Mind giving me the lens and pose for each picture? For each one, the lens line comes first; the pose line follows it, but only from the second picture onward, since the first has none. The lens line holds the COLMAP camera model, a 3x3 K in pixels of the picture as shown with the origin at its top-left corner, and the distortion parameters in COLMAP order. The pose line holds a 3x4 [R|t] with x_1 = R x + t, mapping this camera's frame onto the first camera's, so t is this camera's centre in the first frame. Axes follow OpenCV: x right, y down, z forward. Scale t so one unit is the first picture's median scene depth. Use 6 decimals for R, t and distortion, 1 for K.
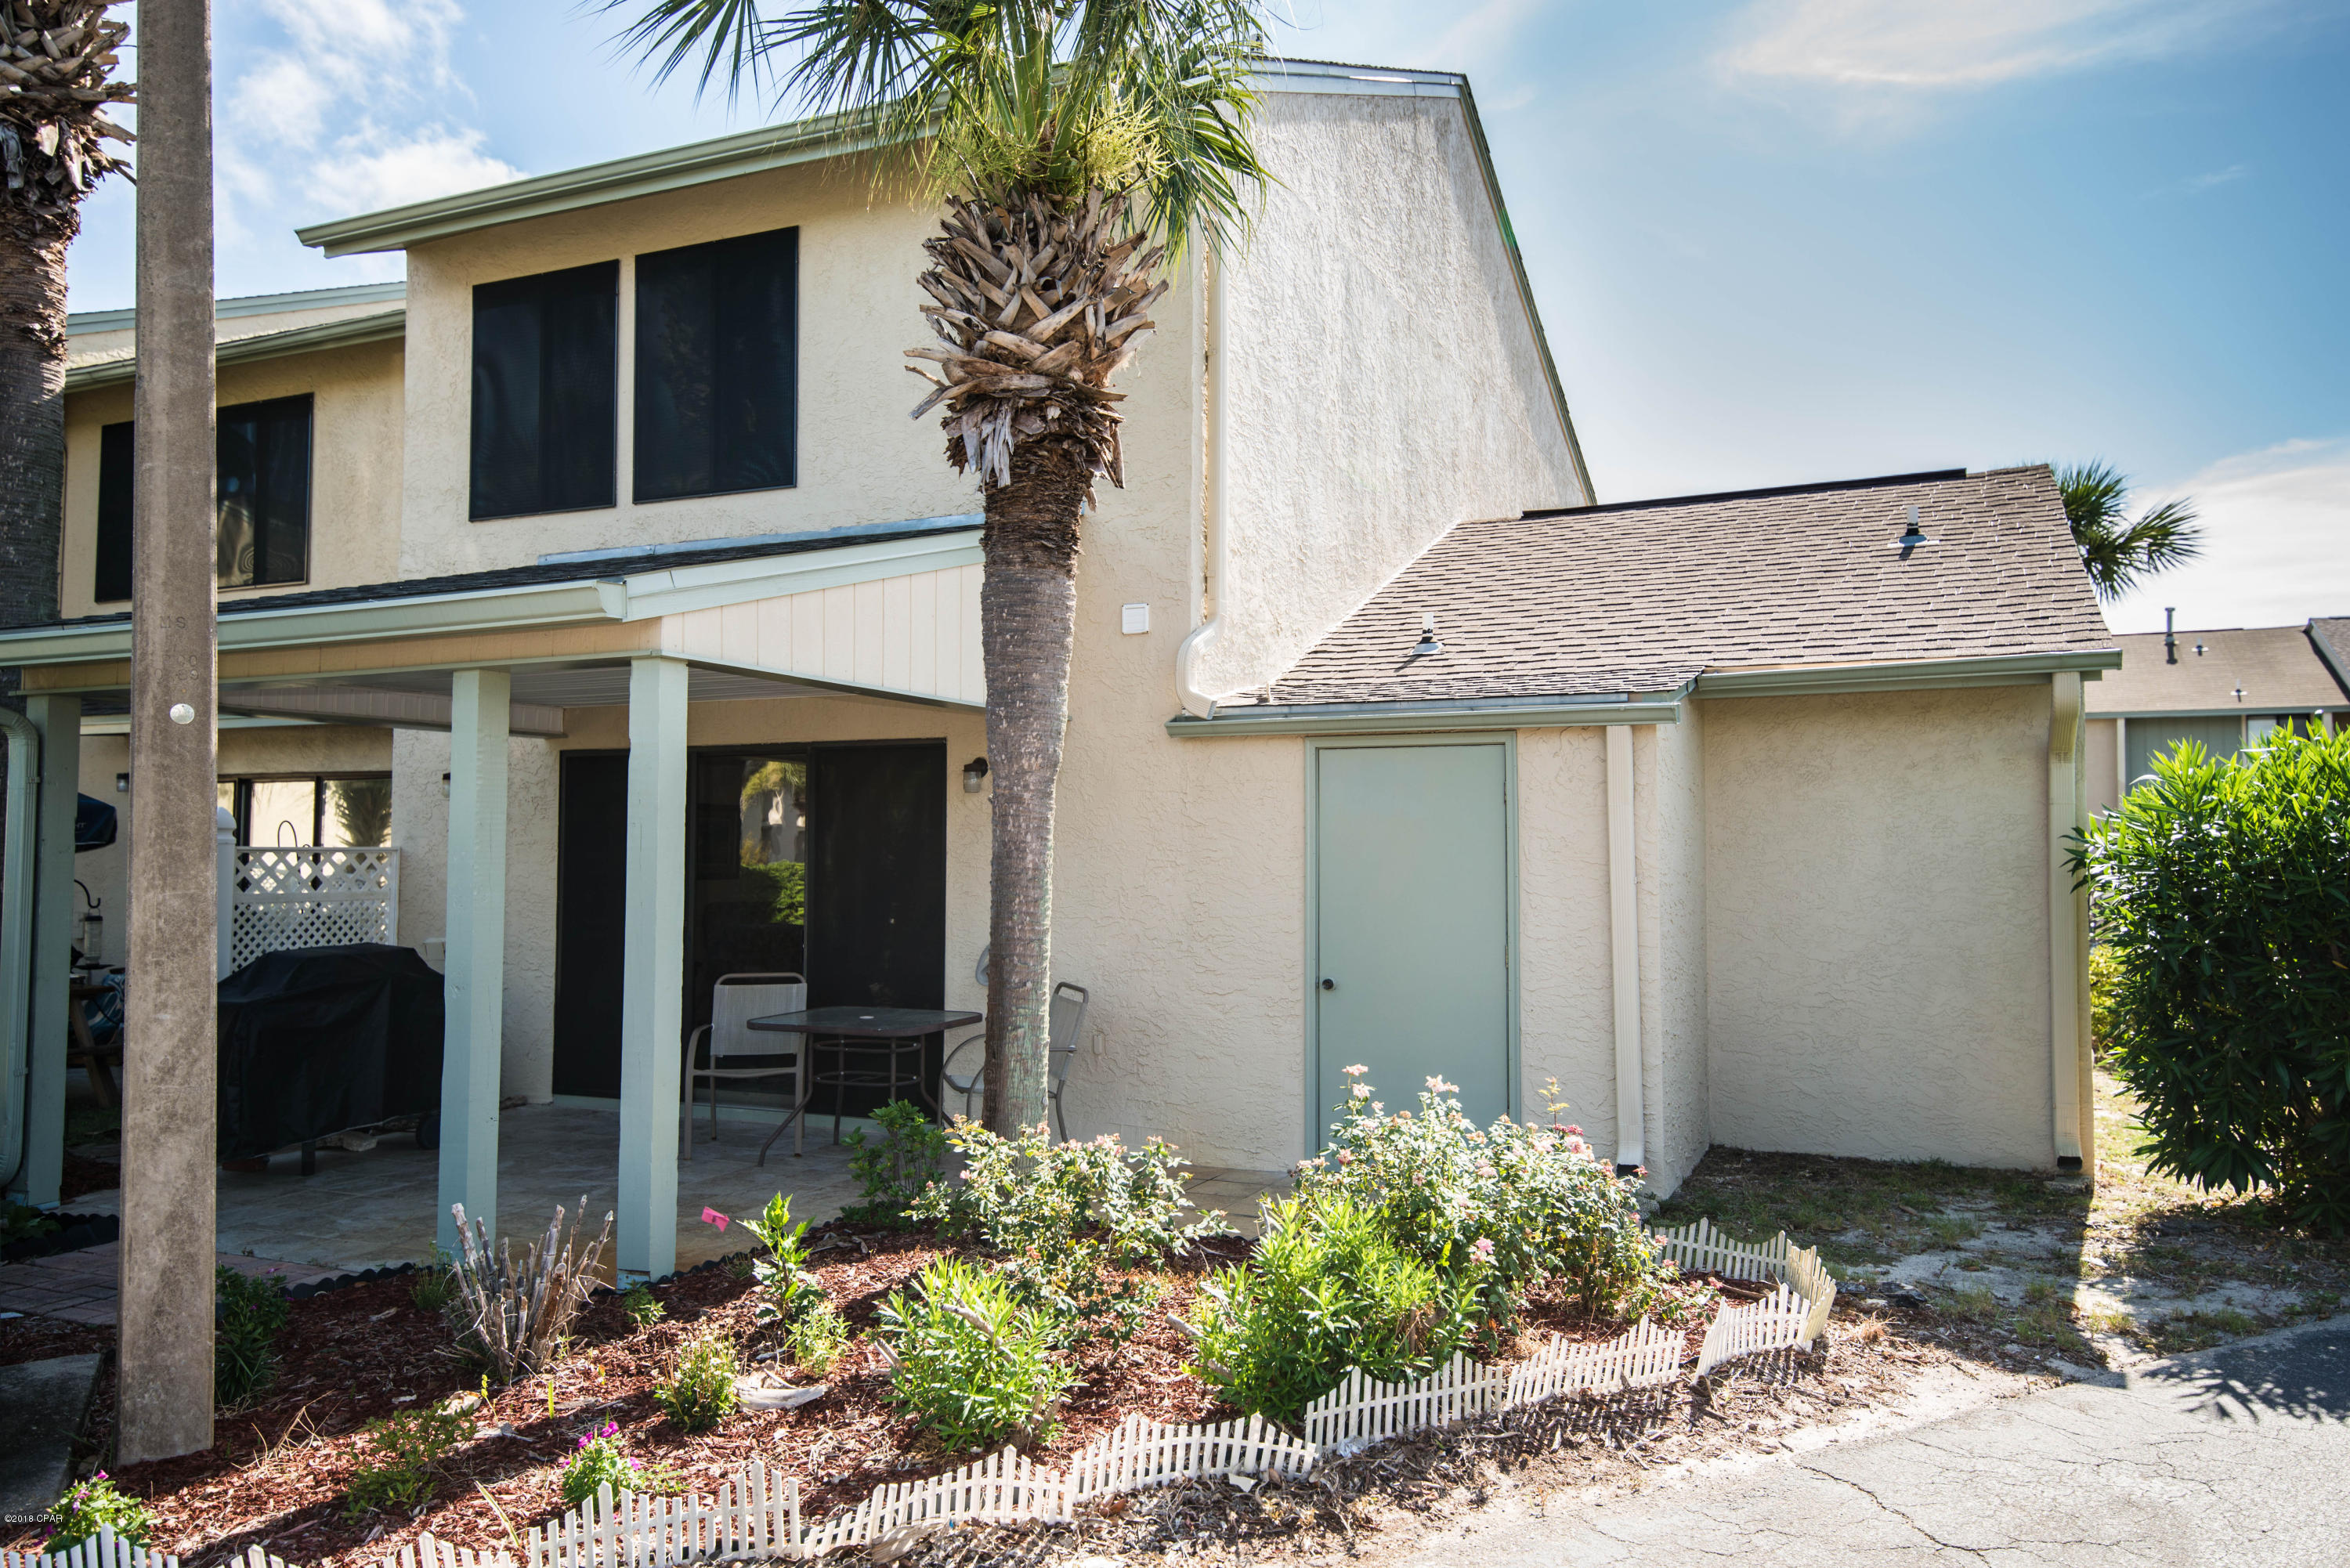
lens RADIAL K [[1670.8, 0, 1114.9], [0, 1670.8, 791.1], [0, 0, 1]] dist [0.033238, -0.003476]
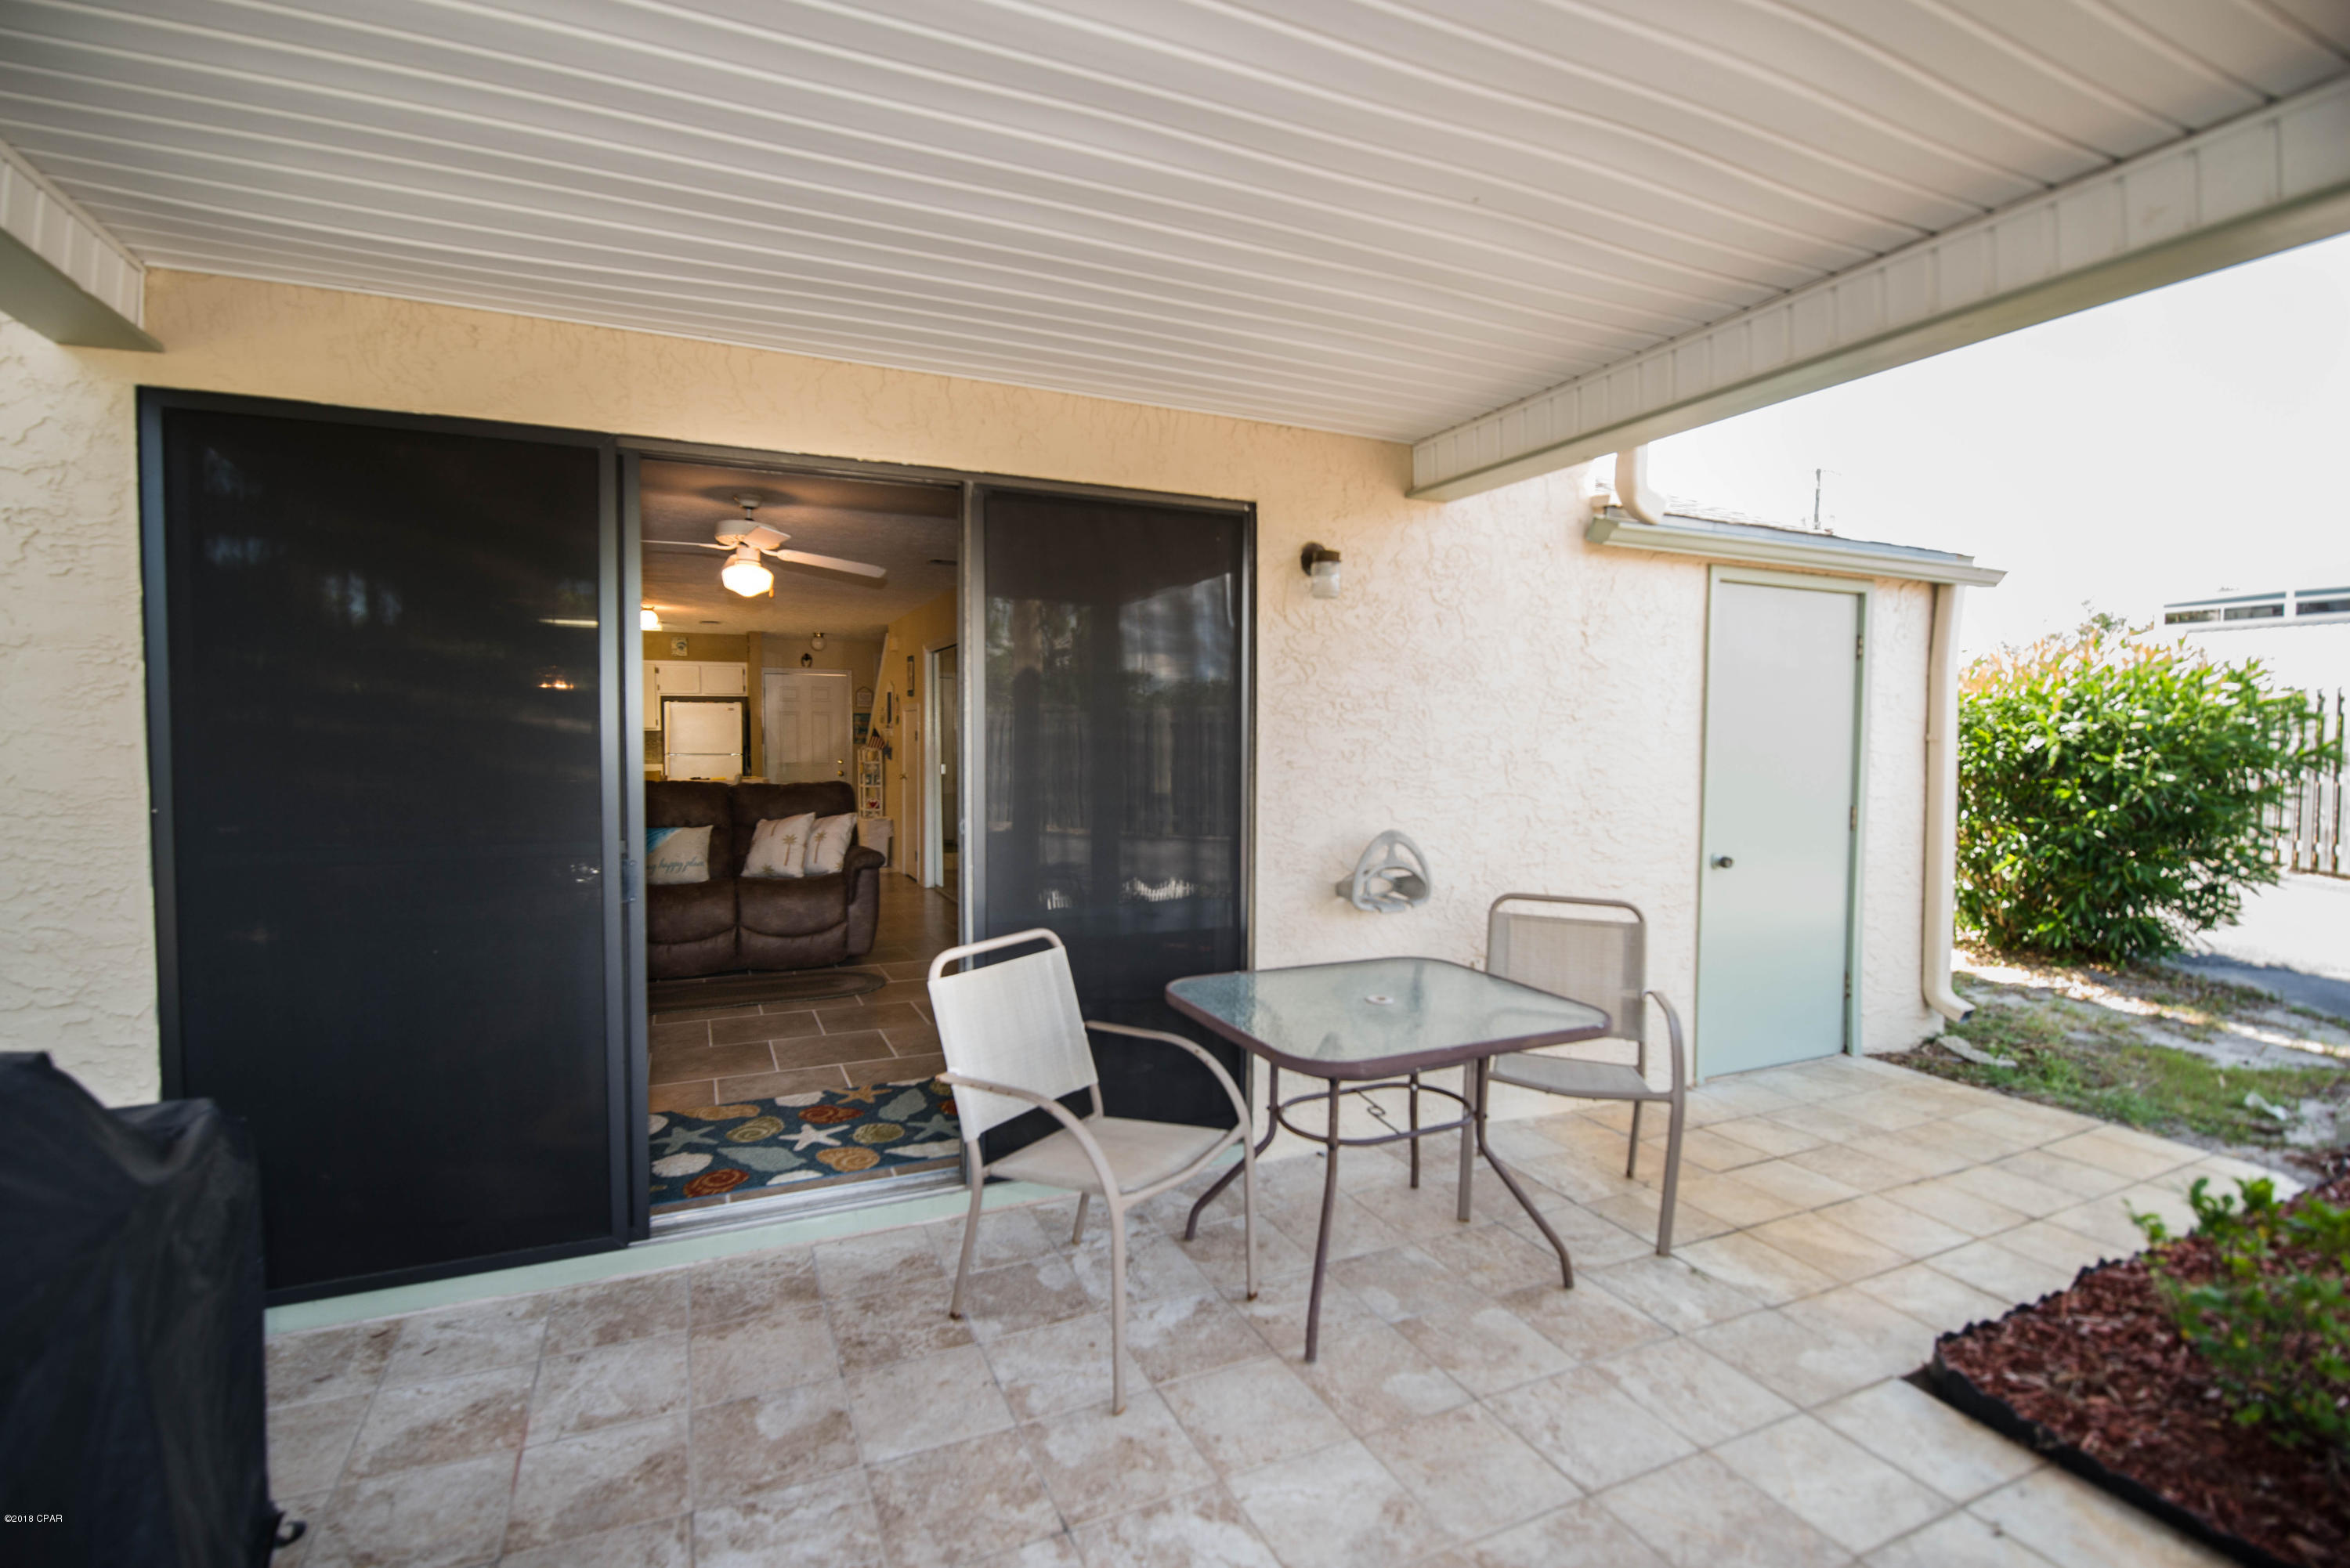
lens RADIAL K [[1036.7, 0, 1144.3], [0, 1036.7, 790.6], [0, 0, 1]] dist [-0.022908, -0.000466]
pose [[0.670975, -0.044656, 0.740134, -0.356334], [-0.035939, 0.995053, 0.092618, 0.032766], [-0.740609, -0.088744, 0.666051, 0.685428]]
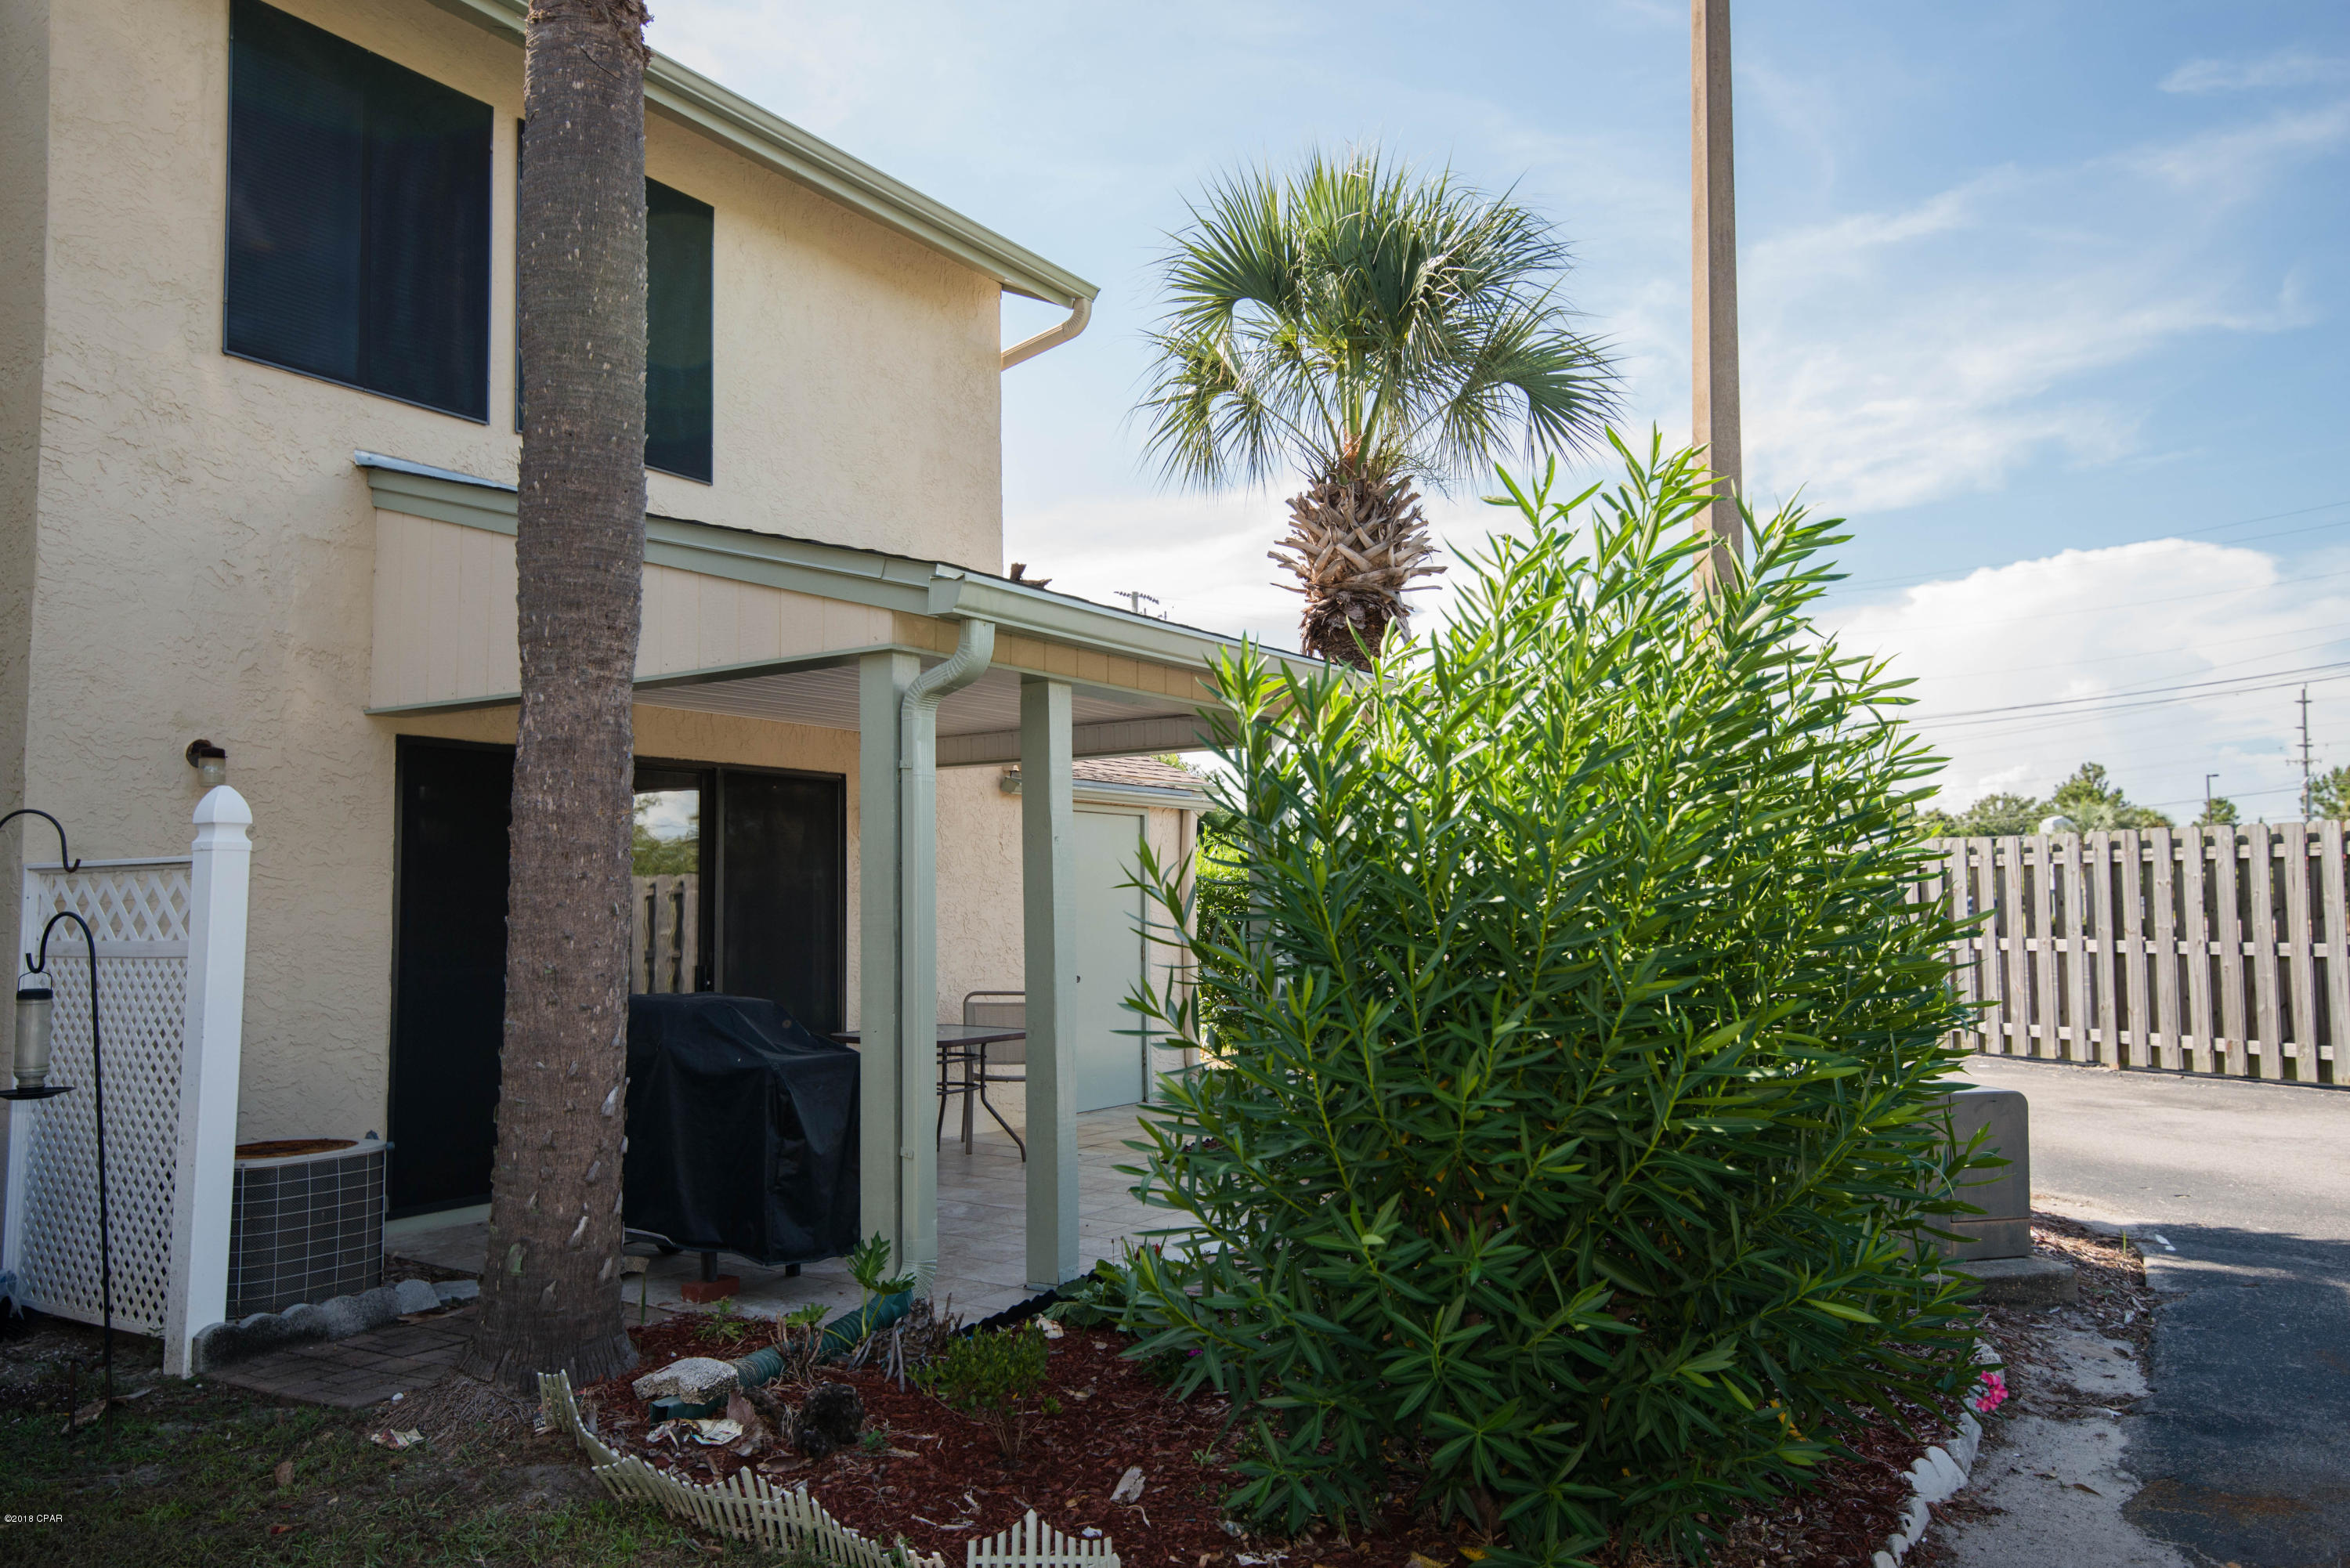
lens RADIAL K [[1670.8, 0, 1114.9], [0, 1670.8, 791.1], [0, 0, 1]] dist [0.033238, -0.003476]
pose [[0.176091, 0.060213, 0.982531, -0.981991], [-0.045268, 0.997567, -0.053021, 0.024159], [-0.983332, -0.035141, 0.178388, 0.567019]]
